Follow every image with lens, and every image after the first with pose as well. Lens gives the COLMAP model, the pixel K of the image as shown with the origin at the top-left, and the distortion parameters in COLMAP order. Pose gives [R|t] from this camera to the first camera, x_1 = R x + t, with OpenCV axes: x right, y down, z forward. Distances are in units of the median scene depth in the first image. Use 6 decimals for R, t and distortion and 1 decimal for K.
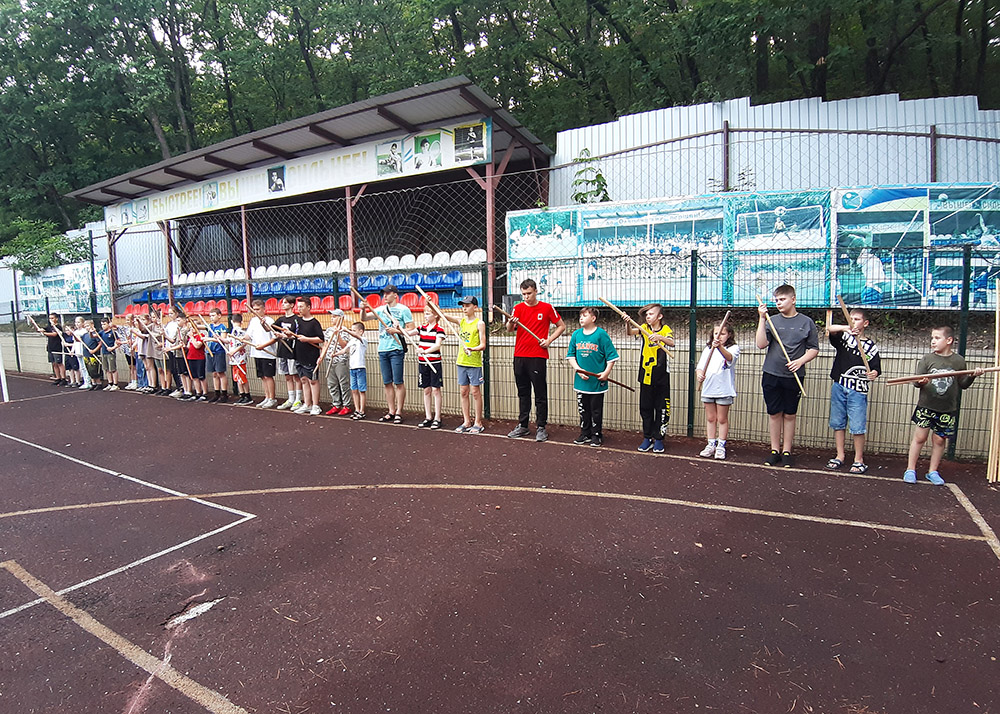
lens RADIAL K [[580.4, 0, 458.4], [0, 580.4, 388.3], [0, 0, 1]] dist [-0.090318, -0.012534]
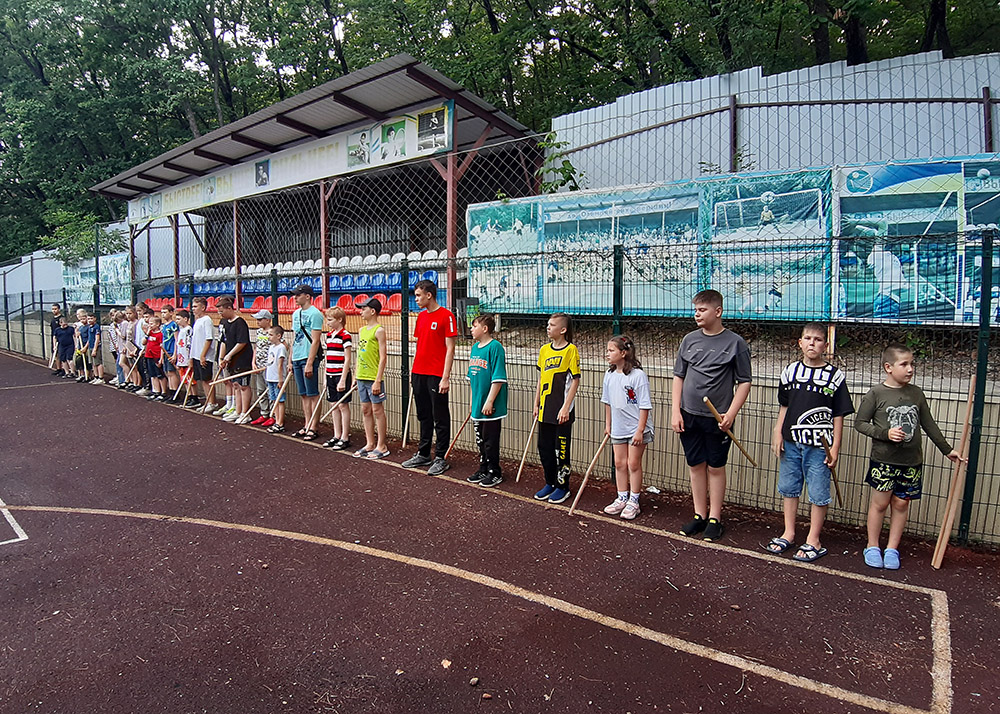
lens RADIAL K [[591.2, 0, 464.3], [0, 591.2, 355.2], [0, 0, 1]] dist [-0.078620, -0.018673]
pose [[0.988565, 0.036752, -0.146250, 0.262823], [-0.045581, 0.997306, -0.057481, -0.028444], [0.143743, 0.063490, 0.987576, 0.142700]]
